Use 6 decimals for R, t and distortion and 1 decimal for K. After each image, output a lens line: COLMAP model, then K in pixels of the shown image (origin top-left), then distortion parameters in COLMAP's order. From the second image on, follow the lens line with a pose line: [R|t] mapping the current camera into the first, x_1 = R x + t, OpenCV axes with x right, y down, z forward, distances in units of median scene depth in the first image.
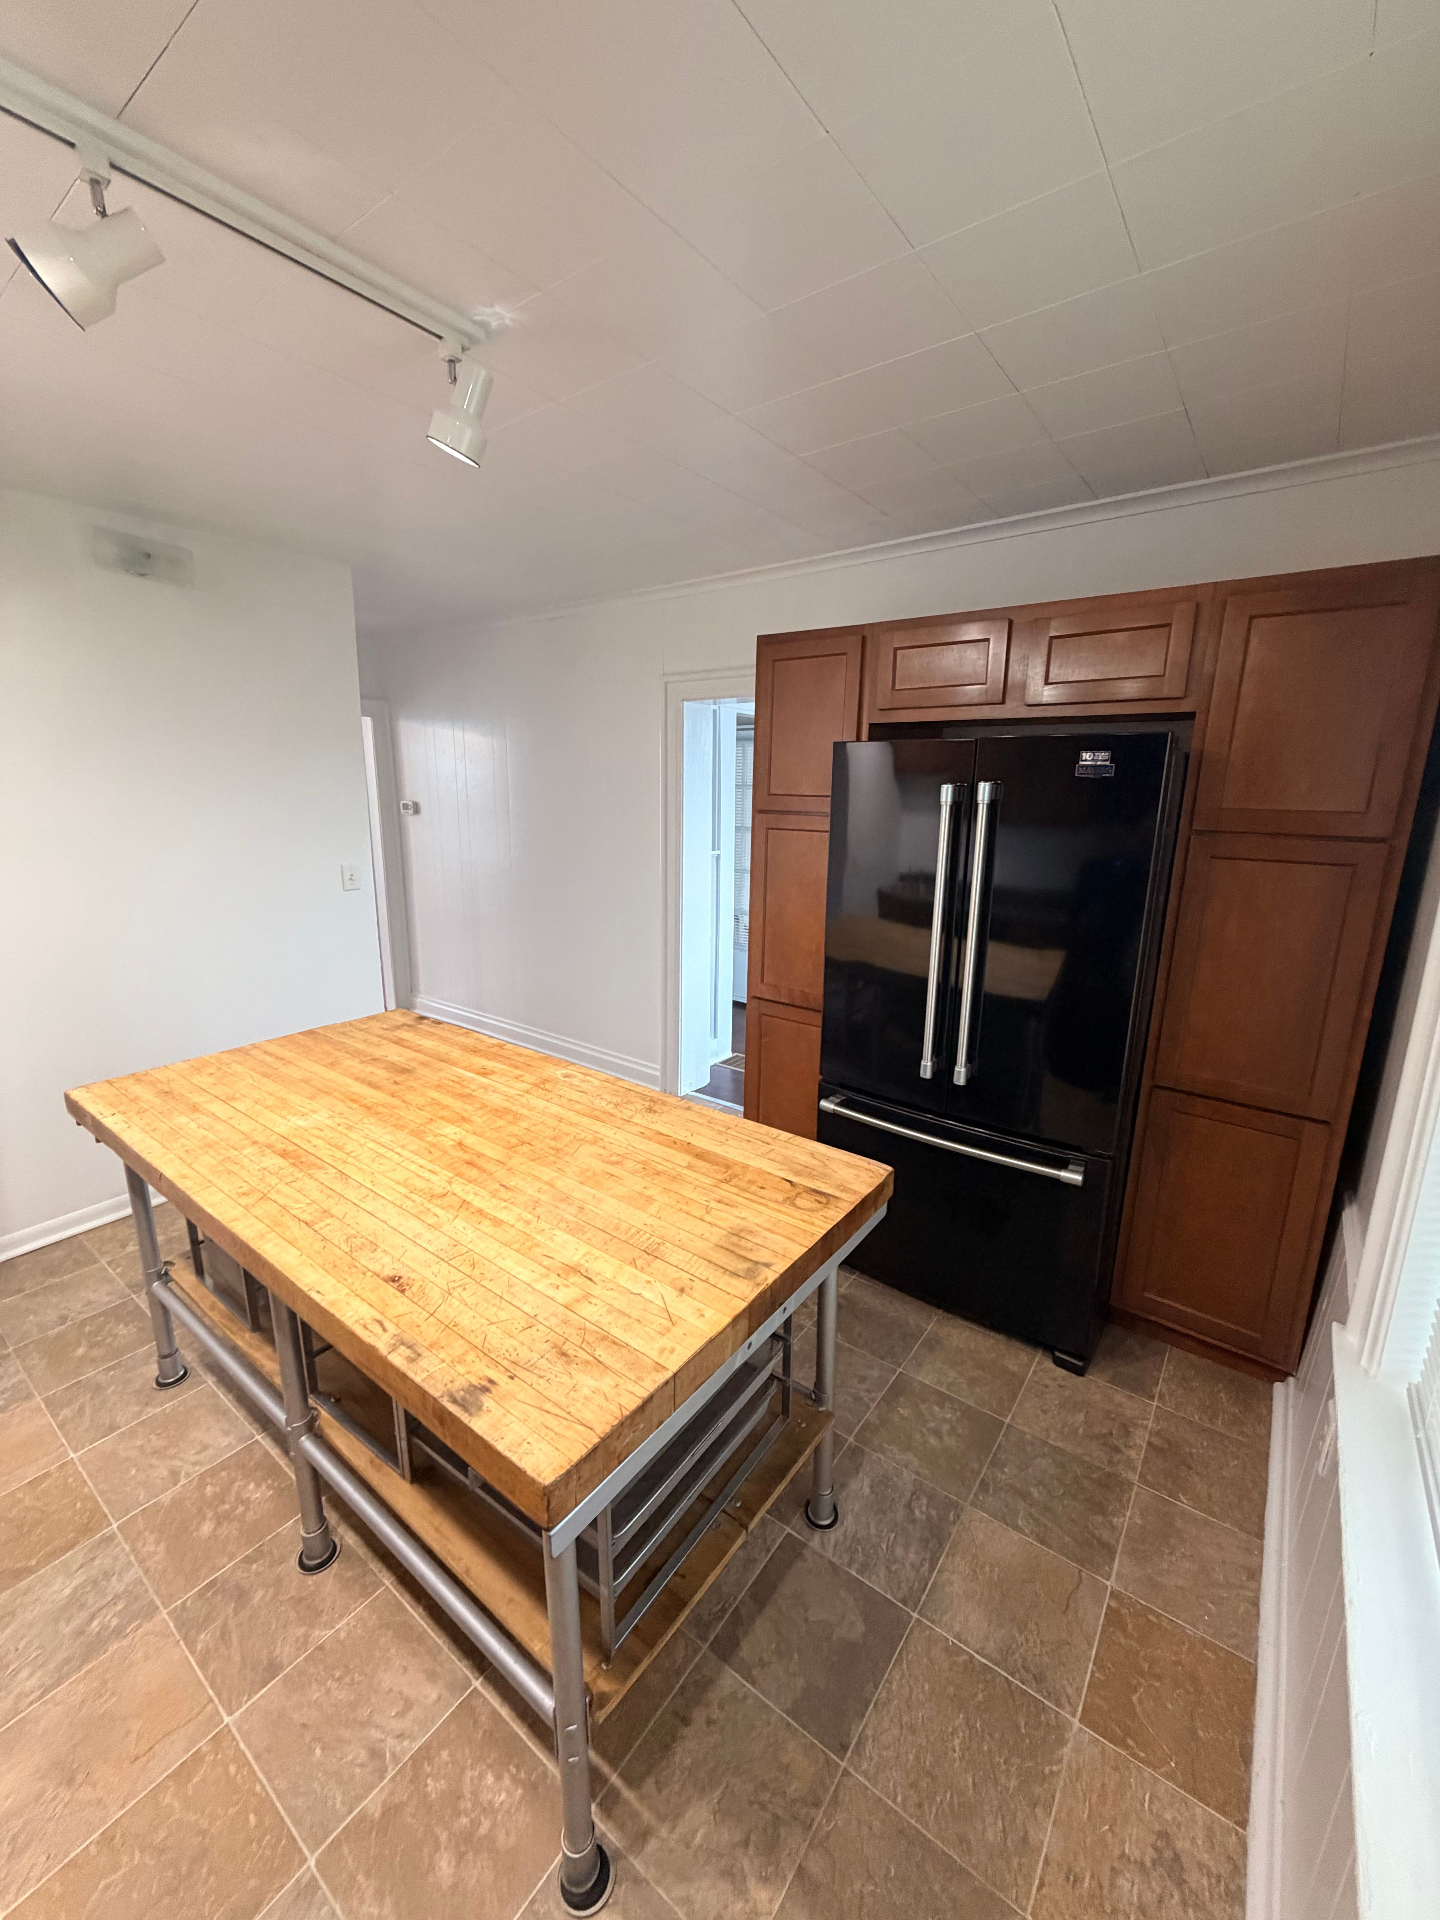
lens RADIAL K [[762.7, 0, 719.3], [0, 762.7, 964.2], [0, 0, 1]] dist [-0.003834, 0.001117]
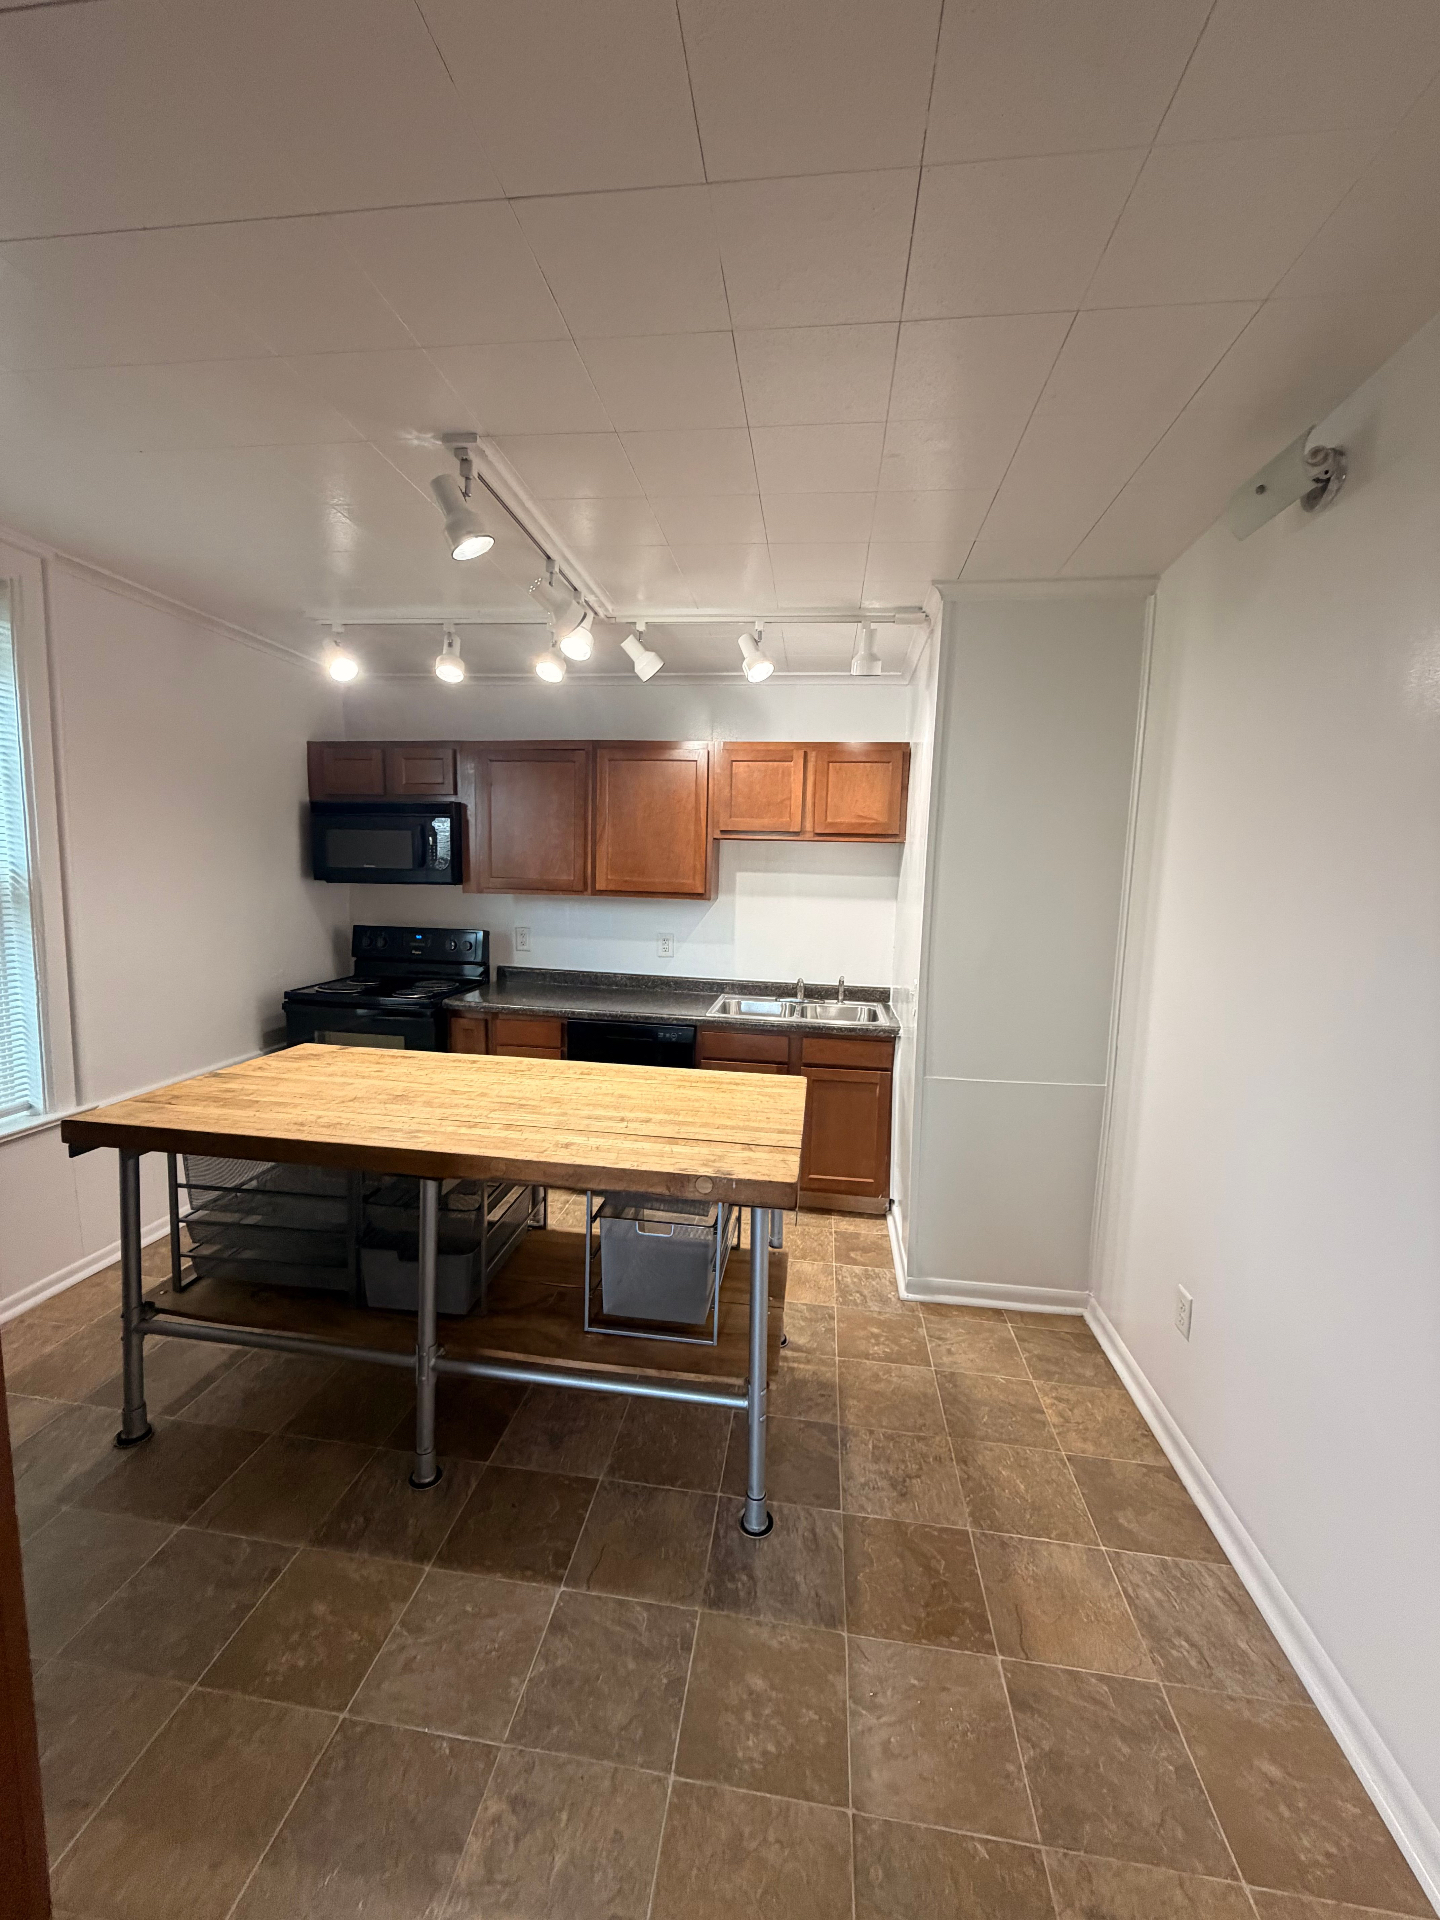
lens RADIAL K [[762.7, 0, 716.7], [0, 762.7, 955.6], [0, 0, 1]] dist [-0.003834, 0.001117]
pose [[-0.872917, 0.020069, -0.487456, 0.250260], [-0.145158, 0.943219, 0.298777, -0.263940], [0.465774, 0.331566, -0.820438, 1.429296]]
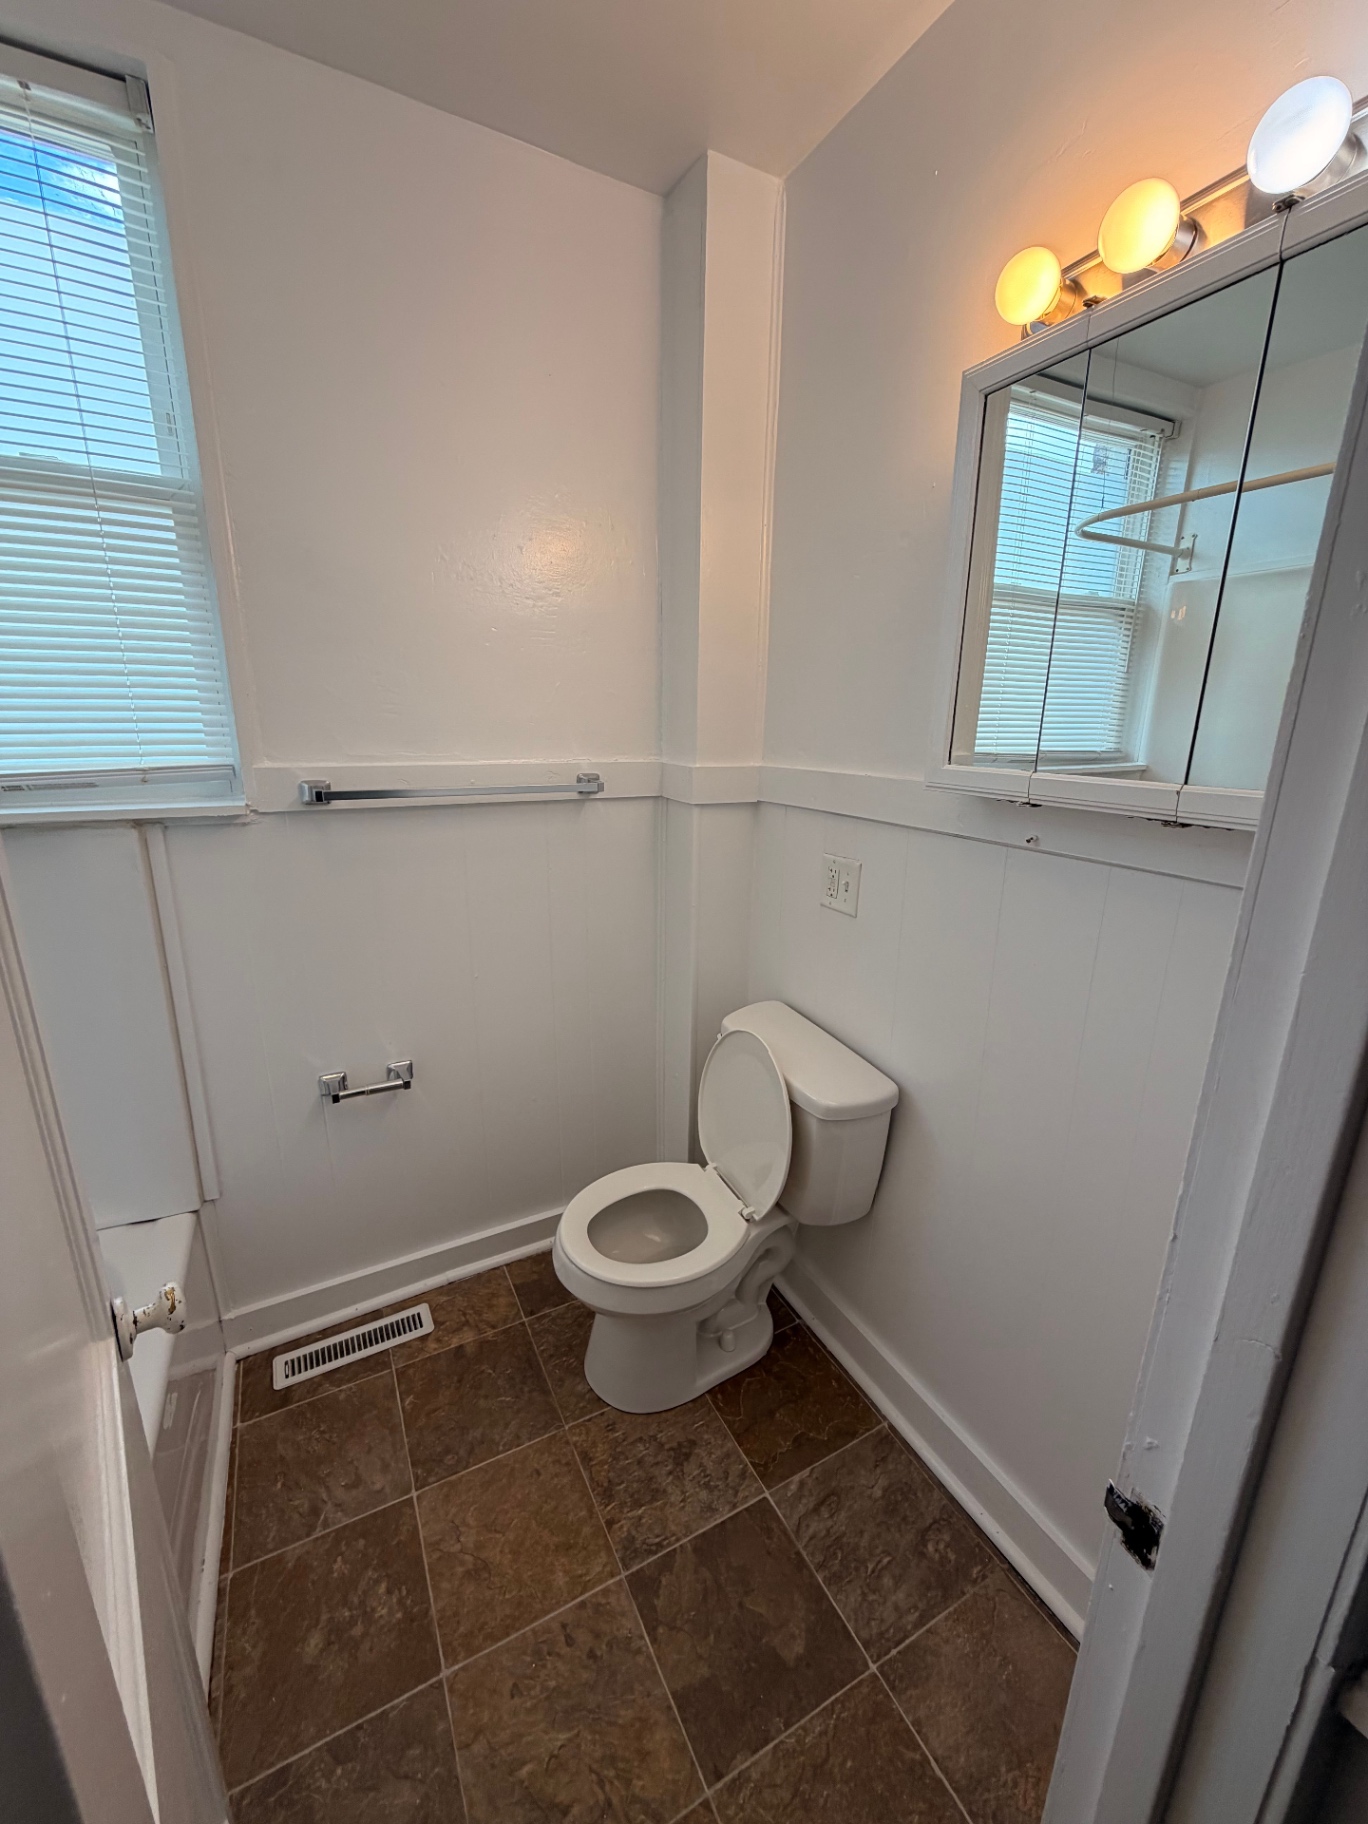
lens RADIAL K [[724.6, 0, 684.3], [0, 724.6, 903.7], [0, 0, 1]] dist [-0.003834, 0.001117]
pose [[0.905551, 0.138795, -0.400890, 0.316566], [-0.129015, 0.990308, 0.051436, 0.060985], [0.404143, 0.005143, 0.914681, 0.266796]]
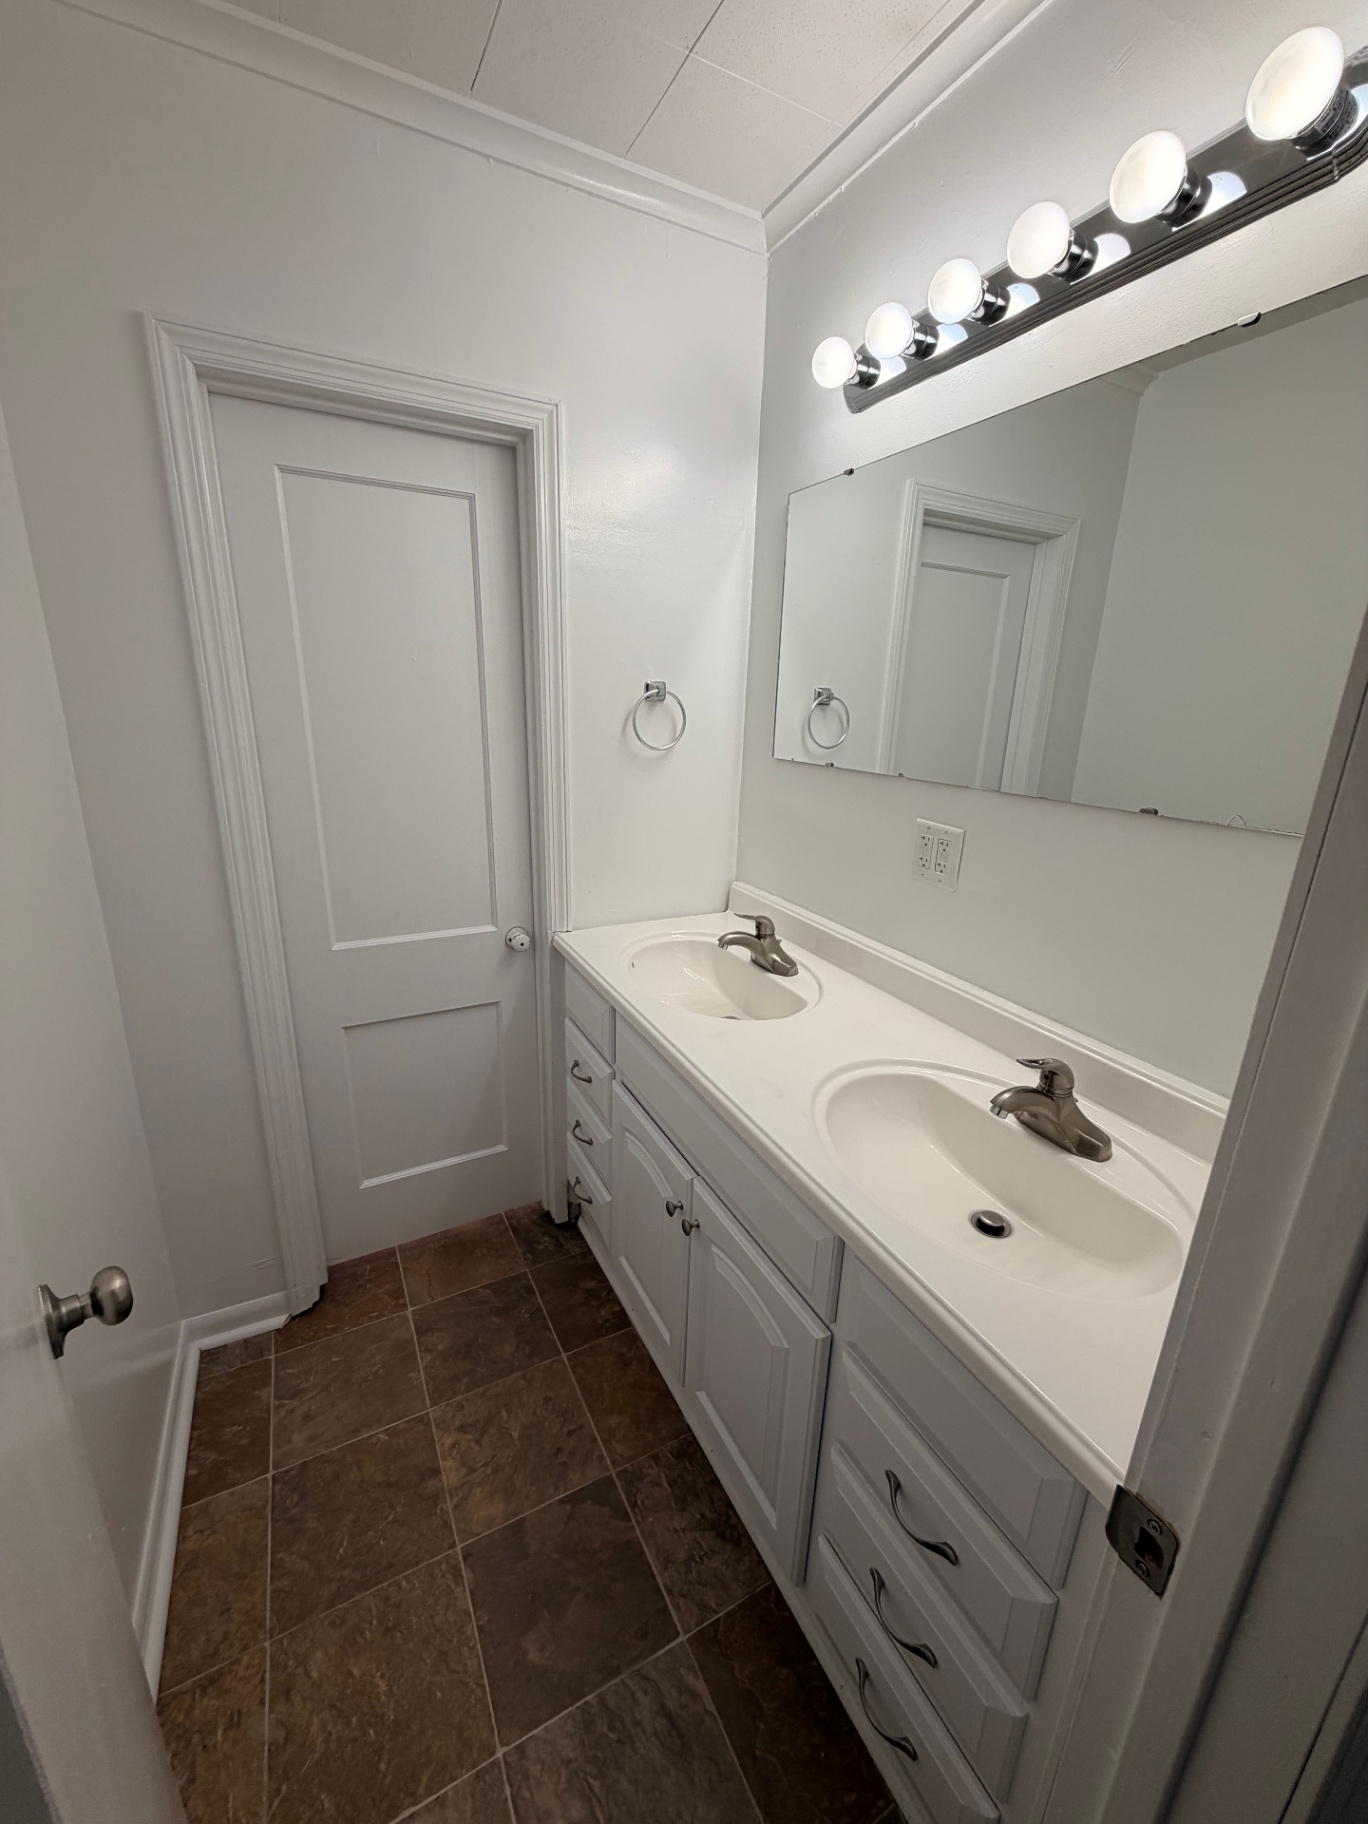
lens RADIAL K [[724.6, 0, 687.1], [0, 724.6, 917.6], [0, 0, 1]] dist [-0.003834, 0.001117]
pose [[-0.424263, 0.240876, -0.872914, 0.689622], [-0.223704, 0.906215, 0.358792, -0.174787], [0.877472, 0.347497, -0.330589, 1.294473]]
